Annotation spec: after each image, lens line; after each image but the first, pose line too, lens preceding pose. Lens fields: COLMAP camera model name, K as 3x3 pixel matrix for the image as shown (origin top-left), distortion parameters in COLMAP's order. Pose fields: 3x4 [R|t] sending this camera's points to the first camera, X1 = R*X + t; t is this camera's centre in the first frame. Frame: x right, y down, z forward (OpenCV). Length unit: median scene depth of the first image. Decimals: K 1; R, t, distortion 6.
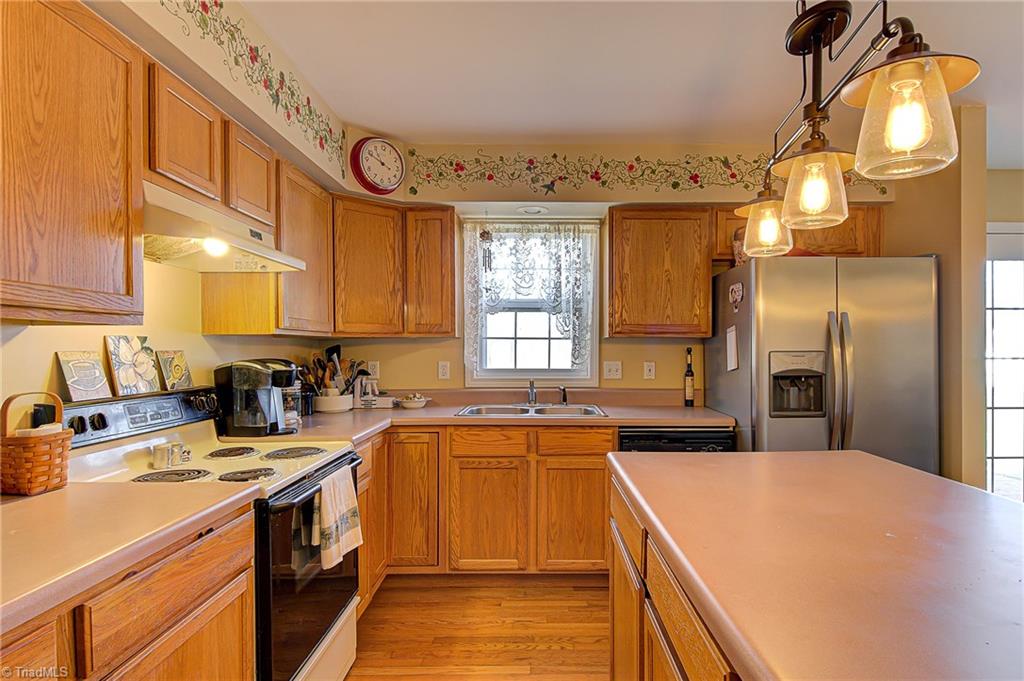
lens RADIAL K [[548.5, 0, 514.5], [0, 548.5, 349.3], [0, 0, 1]] dist [0.012076, -0.012977]
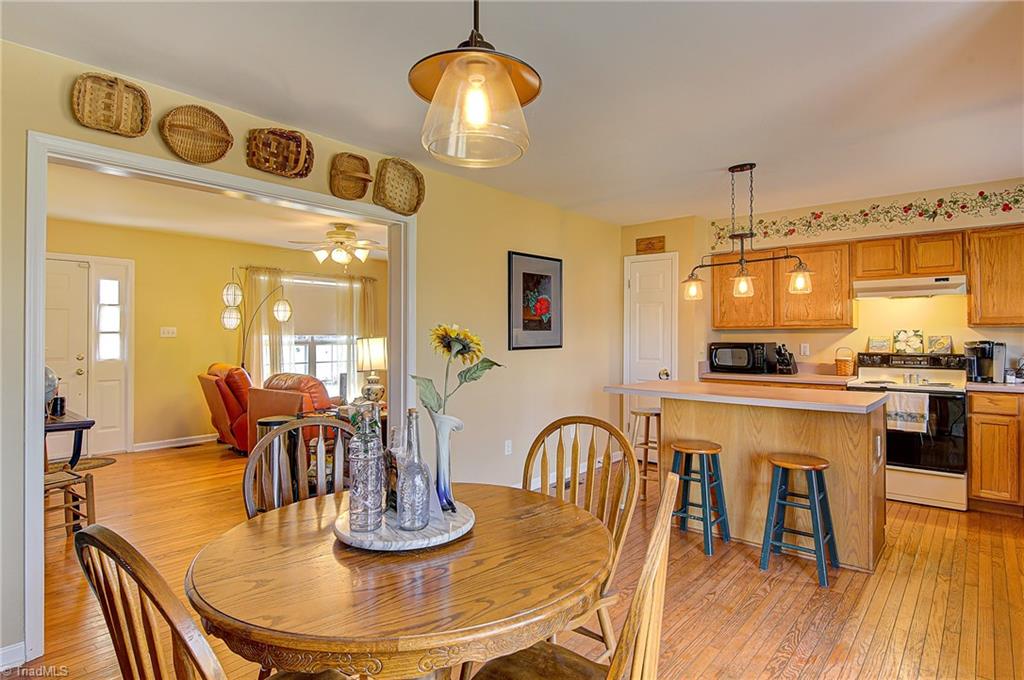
lens RADIAL K [[548.5, 0, 508.6], [0, 548.5, 337.8], [0, 0, 1]] dist [0.012076, -0.012977]
pose [[-0.668812, 0.004217, -0.743420, 1.586814], [0.002869, 0.999991, 0.003092, -0.000596], [0.743426, -0.000065, -0.668818, 0.865075]]
